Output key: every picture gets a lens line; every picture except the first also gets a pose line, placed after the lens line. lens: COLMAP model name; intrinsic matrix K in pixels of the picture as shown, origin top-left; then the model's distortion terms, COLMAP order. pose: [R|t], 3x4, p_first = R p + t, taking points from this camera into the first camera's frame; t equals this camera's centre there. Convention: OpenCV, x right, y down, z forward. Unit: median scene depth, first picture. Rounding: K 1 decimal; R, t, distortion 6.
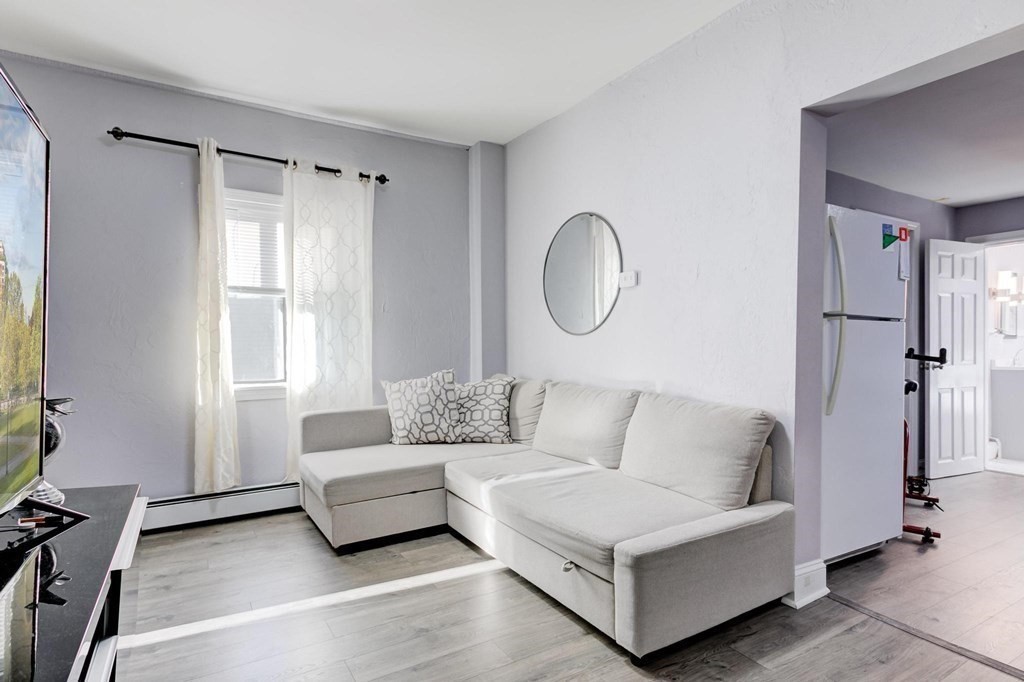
lens RADIAL K [[529.1, 0, 506.7], [0, 529.1, 343.3], [0, 0, 1]] dist [0.009016, 0.000913]
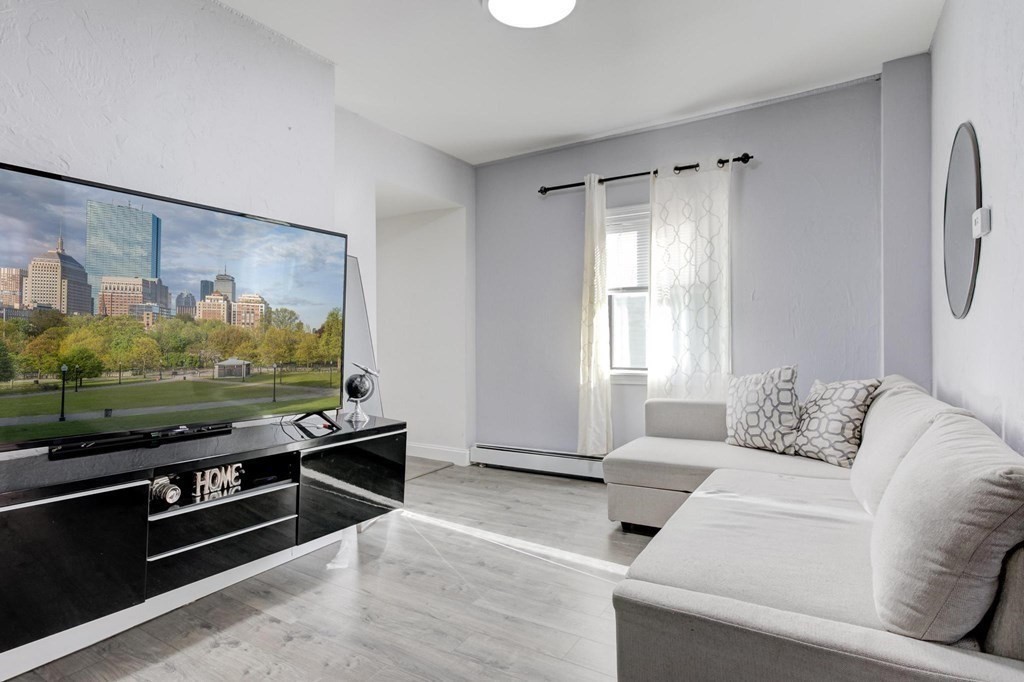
lens RADIAL K [[532.1, 0, 517.1], [0, 532.1, 319.1], [0, 0, 1]] dist [0.001444, -0.000165]
pose [[0.477273, -0.034831, -0.878064, 0.441292], [0.011520, 0.999376, -0.033381, 0.000046], [0.878680, 0.005816, 0.477377, 0.230341]]
